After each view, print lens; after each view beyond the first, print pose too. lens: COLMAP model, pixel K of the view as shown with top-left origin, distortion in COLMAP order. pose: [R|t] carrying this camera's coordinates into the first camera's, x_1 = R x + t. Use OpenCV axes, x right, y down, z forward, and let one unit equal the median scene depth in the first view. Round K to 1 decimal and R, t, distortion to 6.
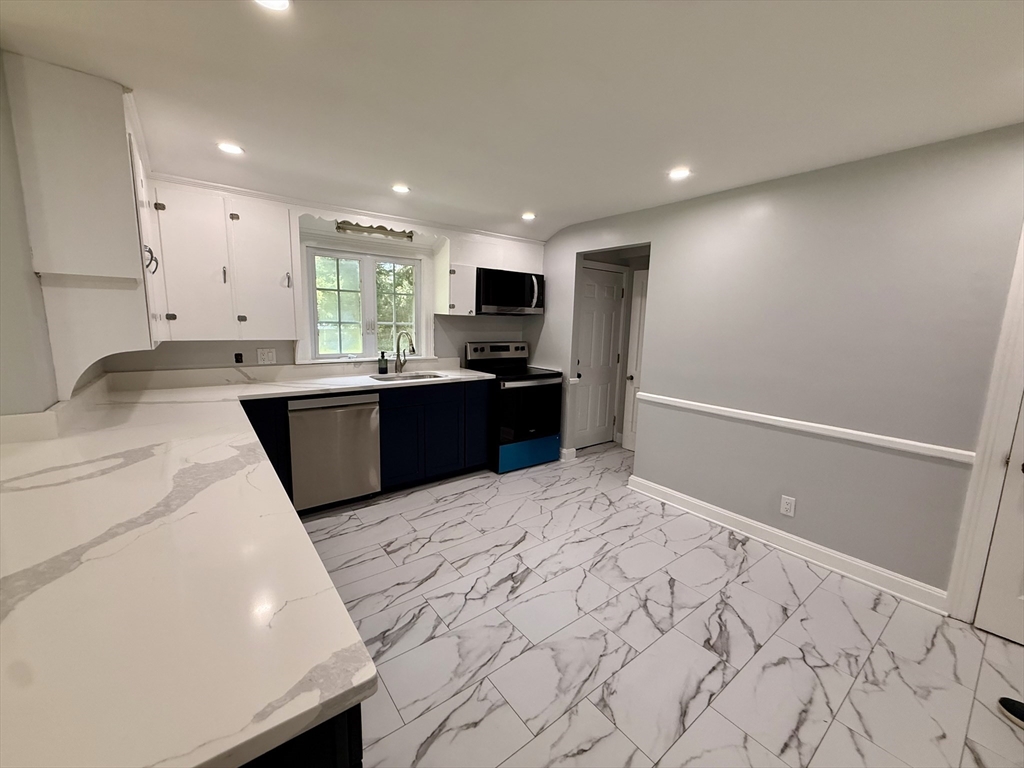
lens RADIAL K [[407.6, 0, 512.0], [0, 407.6, 384.0], [0, 0, 1]] dist [0.001565, 0.000122]
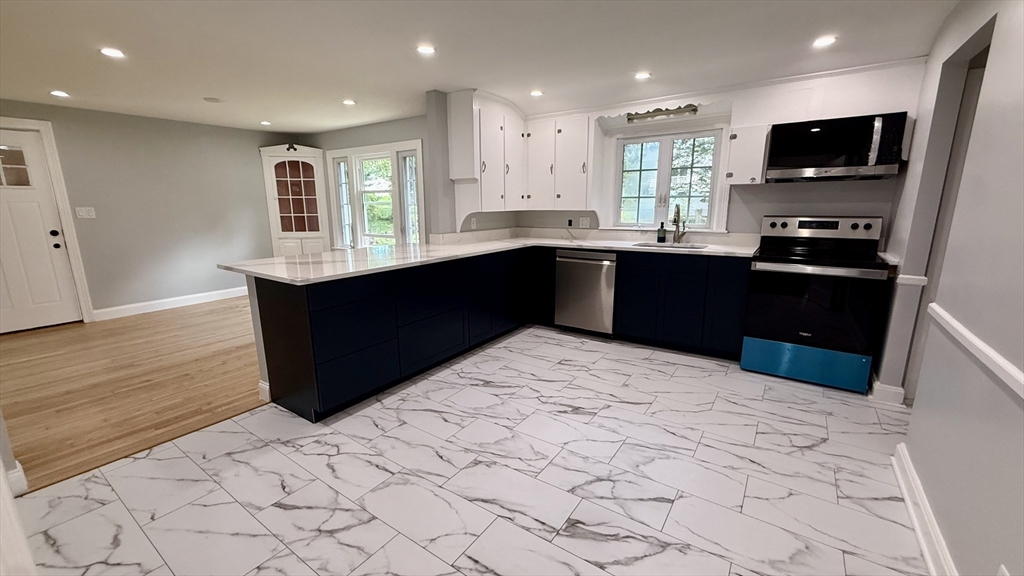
lens RADIAL K [[412.3, 0, 512.0], [0, 412.3, 288.0], [0, 0, 1]] dist [-0.000658, 0.000153]
pose [[0.304720, 0.165870, -0.937887, 0.694826], [-0.128728, 0.982856, 0.131999, 0.000780], [0.943703, 0.080509, 0.320848, 0.289893]]
